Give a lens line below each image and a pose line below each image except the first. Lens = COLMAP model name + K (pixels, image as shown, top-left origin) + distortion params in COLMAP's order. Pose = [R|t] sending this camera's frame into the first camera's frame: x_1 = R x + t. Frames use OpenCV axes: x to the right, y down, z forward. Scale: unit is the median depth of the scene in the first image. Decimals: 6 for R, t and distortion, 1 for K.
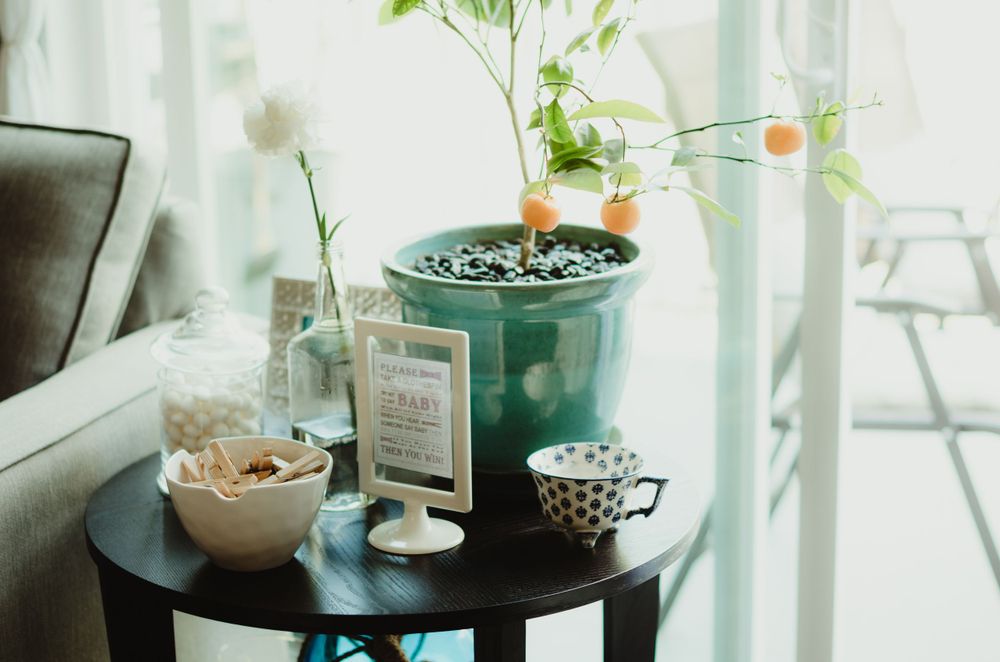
lens RADIAL K [[2159.4, 0, 500.0], [0, 2159.4, 331.0], [0, 0, 1]] dist [-0.330849, -0.120709]
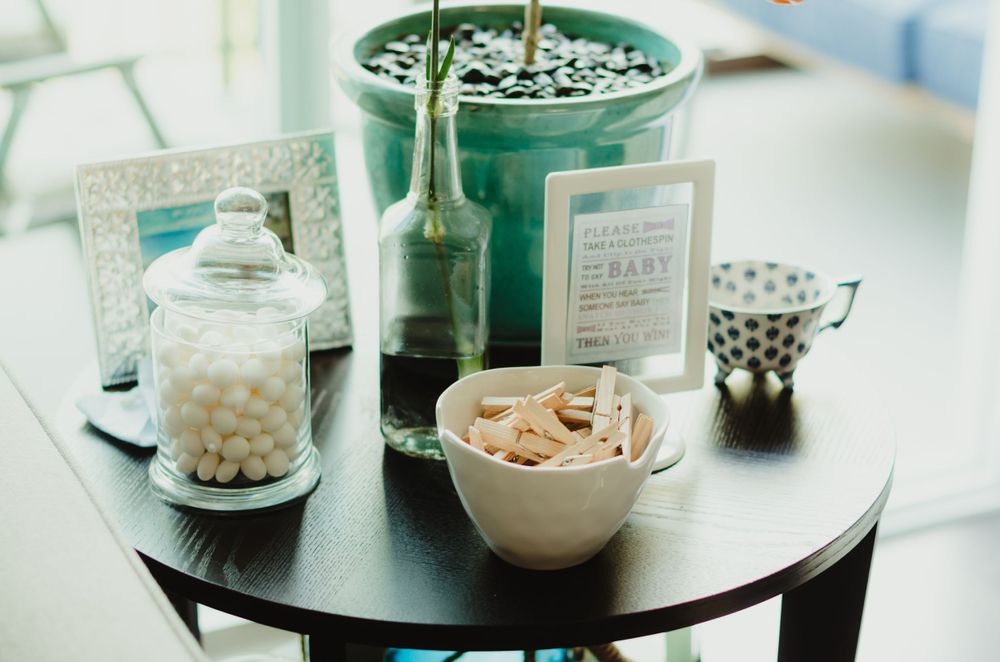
lens RADIAL K [[2159.4, 0, 500.0], [0, 2159.4, 331.0], [0, 0, 1]] dist [-0.330849, -0.120709]
pose [[0.649026, -0.277143, 0.708489, -0.595585], [0.176288, 0.960724, 0.214319, -0.111990], [-0.740060, -0.014200, 0.672391, 0.535767]]
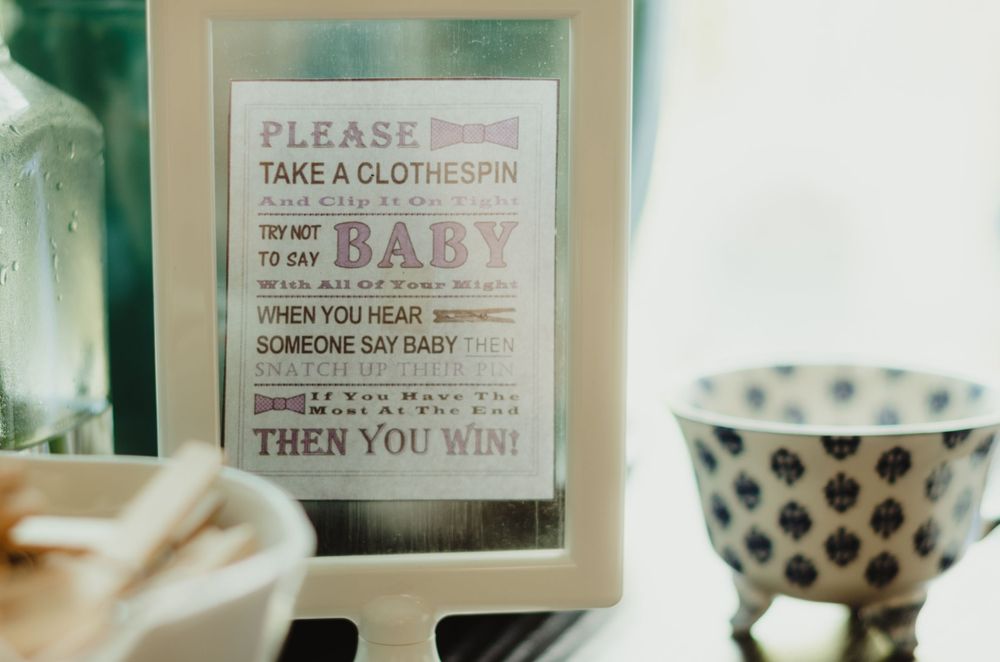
lens RADIAL K [[2159.4, 0, 500.0], [0, 2159.4, 331.0], [0, 0, 1]] dist [-0.330849, -0.120709]
pose [[0.802371, -0.095526, 0.589132, -0.194066], [0.142060, 0.989306, -0.033066, 0.054654], [-0.579673, 0.110224, 0.807360, 0.767048]]
